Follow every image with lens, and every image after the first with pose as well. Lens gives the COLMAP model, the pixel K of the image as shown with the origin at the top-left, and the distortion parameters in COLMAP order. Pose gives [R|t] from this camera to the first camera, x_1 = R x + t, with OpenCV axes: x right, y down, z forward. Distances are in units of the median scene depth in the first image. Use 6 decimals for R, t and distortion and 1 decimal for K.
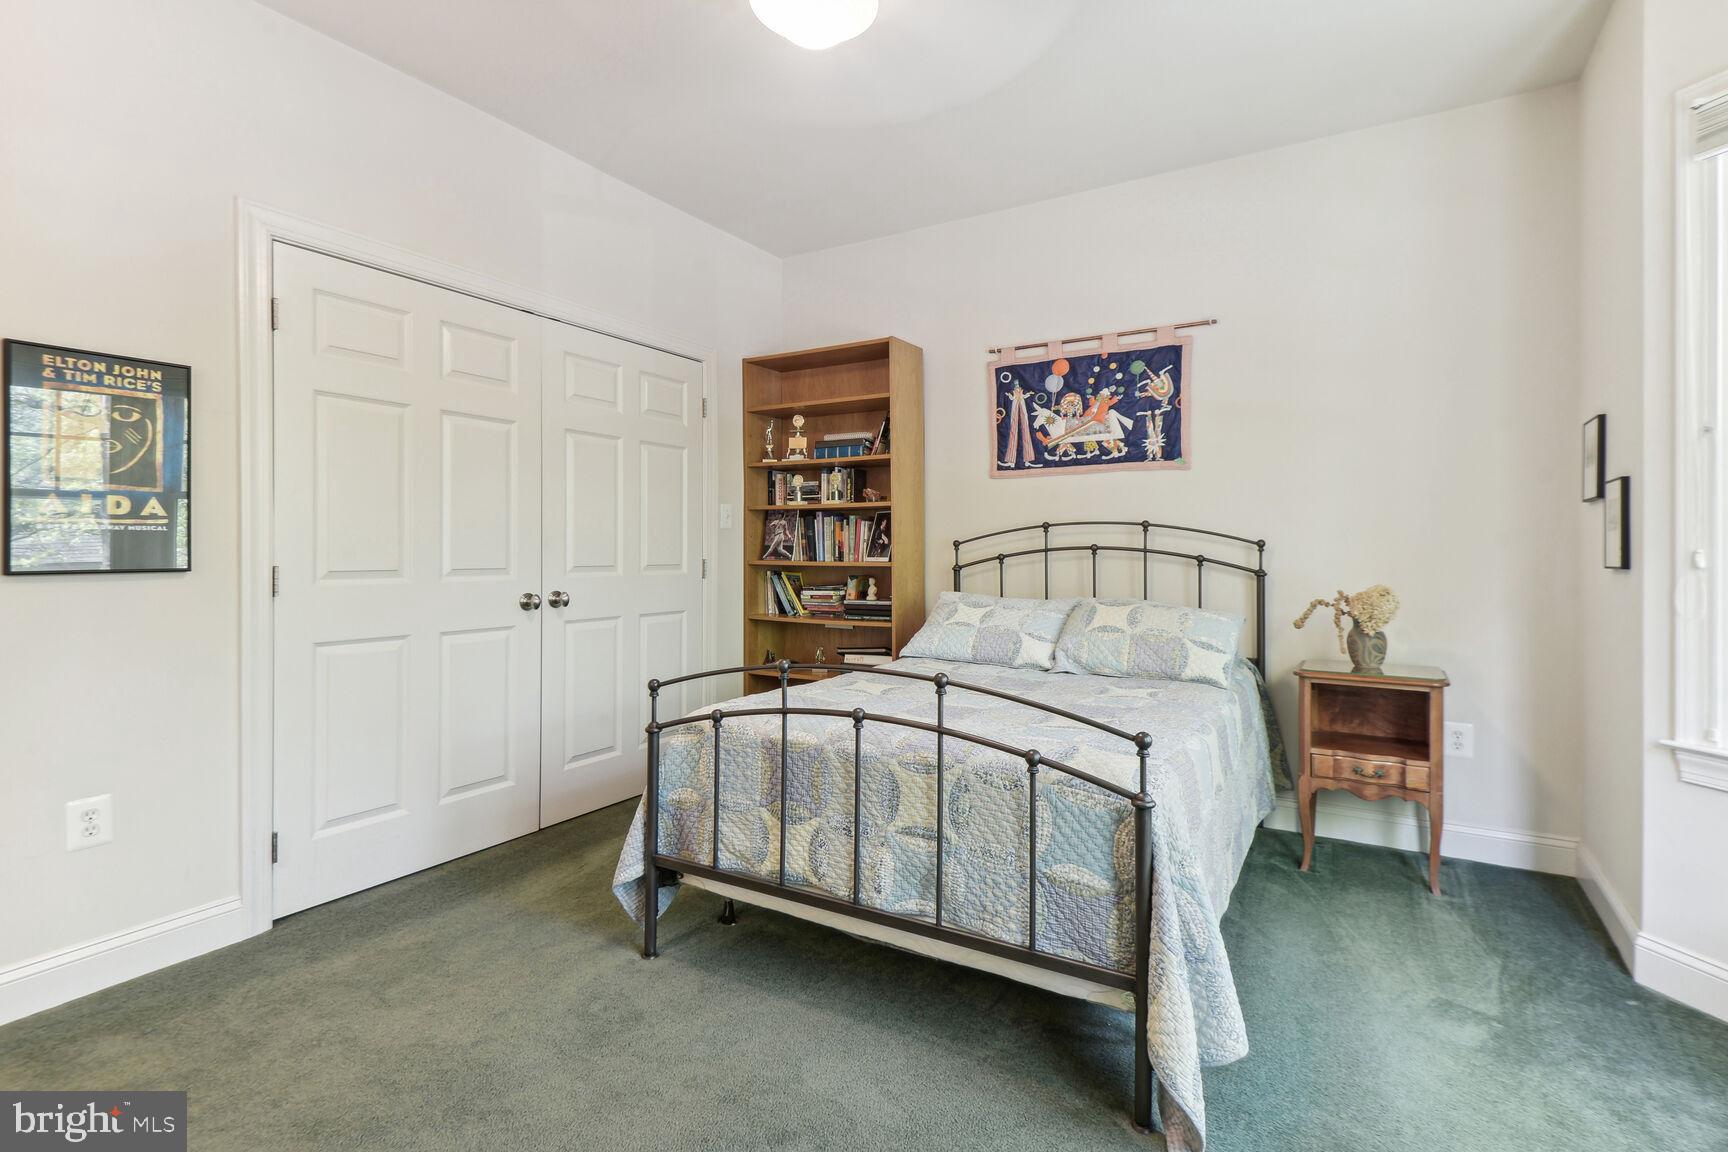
lens RADIAL K [[829.1, 0, 869.0], [0, 829.1, 555.9], [0, 0, 1]] dist [0.056451, -0.035450]
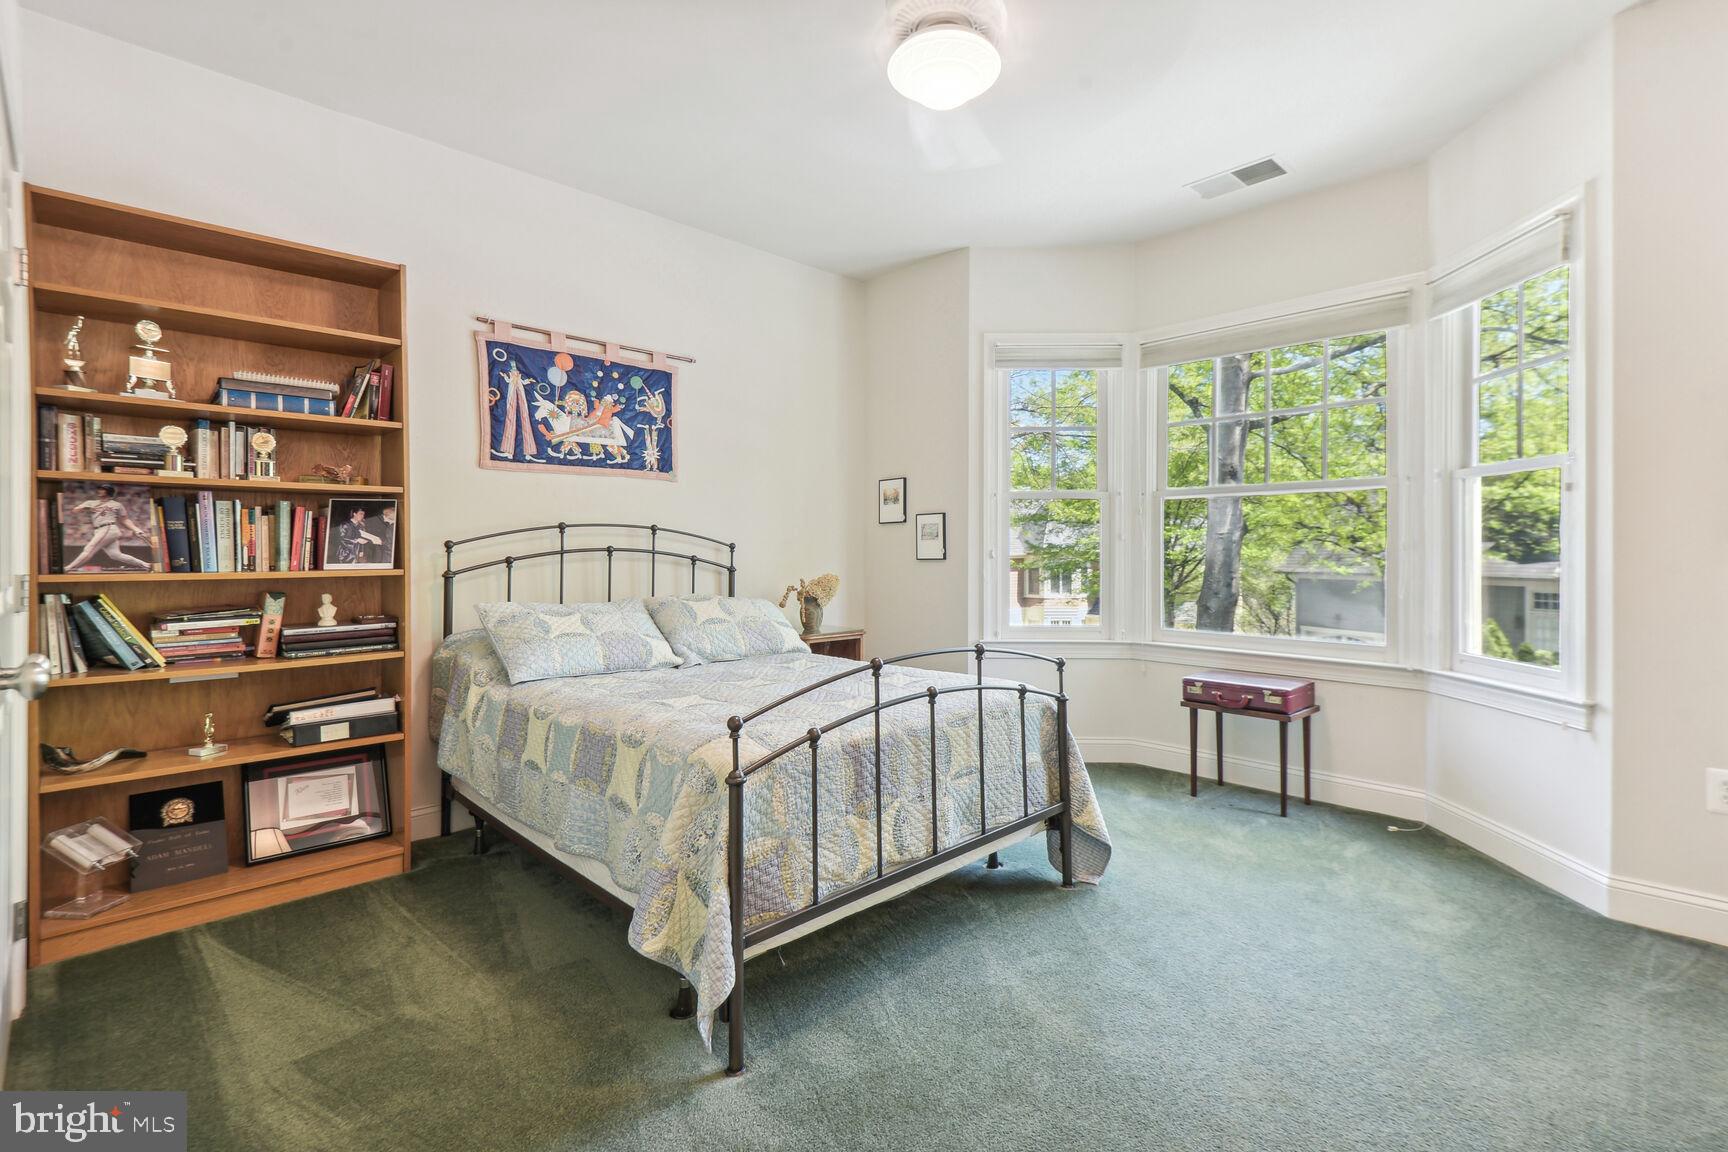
lens RADIAL K [[829.1, 0, 869.0], [0, 829.1, 555.9], [0, 0, 1]] dist [0.056451, -0.035450]
pose [[0.236954, -0.009087, 0.971478, -0.621746], [0.010711, 0.999920, 0.006740, -0.005207], [-0.971462, 0.008809, 0.237032, 0.430524]]
